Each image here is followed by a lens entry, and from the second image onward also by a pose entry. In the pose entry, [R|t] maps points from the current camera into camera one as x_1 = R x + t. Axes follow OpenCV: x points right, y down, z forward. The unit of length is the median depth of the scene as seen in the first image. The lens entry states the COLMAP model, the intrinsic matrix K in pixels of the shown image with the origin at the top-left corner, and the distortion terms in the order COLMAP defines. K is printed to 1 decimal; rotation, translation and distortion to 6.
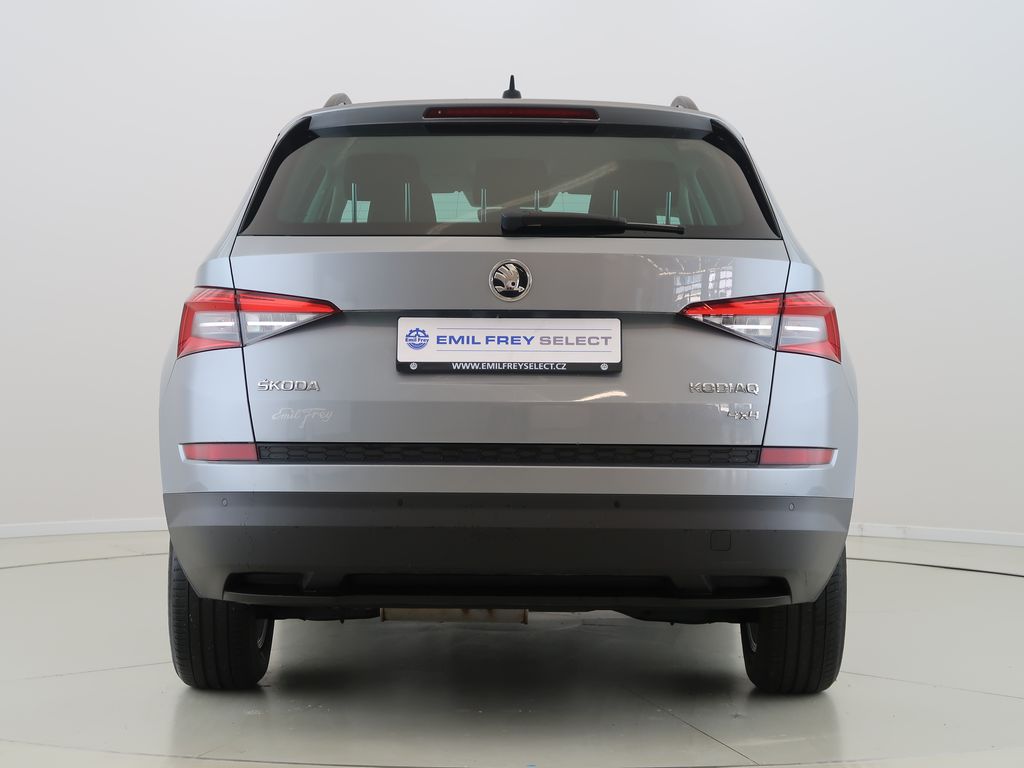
lens RADIAL K [[2400.3, 0, 512.0], [0, 2400.3, 384.0], [0, 0, 1]] dist [-0.419904, -0.042331]
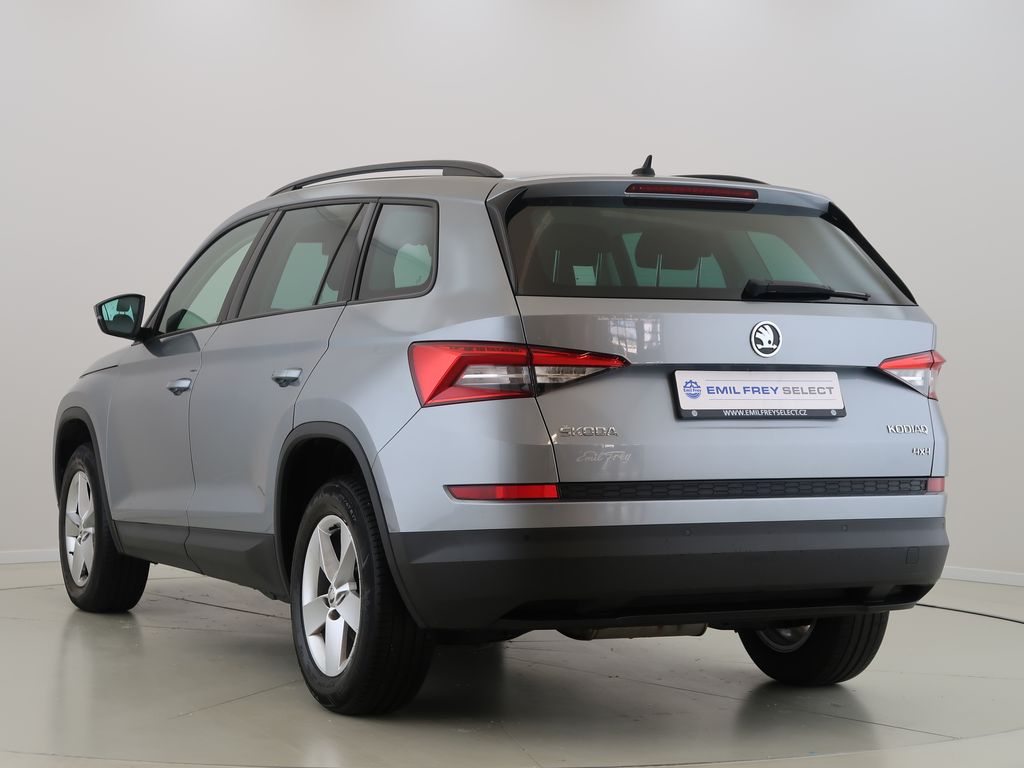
lens RADIAL K [[2400.3, 0, 512.0], [0, 2400.3, 384.0], [0, 0, 1]] dist [-0.419904, -0.042331]
pose [[0.904034, -0.002057, 0.427456, -0.604929], [0.009766, 0.999827, -0.015844, -0.004122], [-0.427349, 0.018498, 0.903897, 0.004285]]
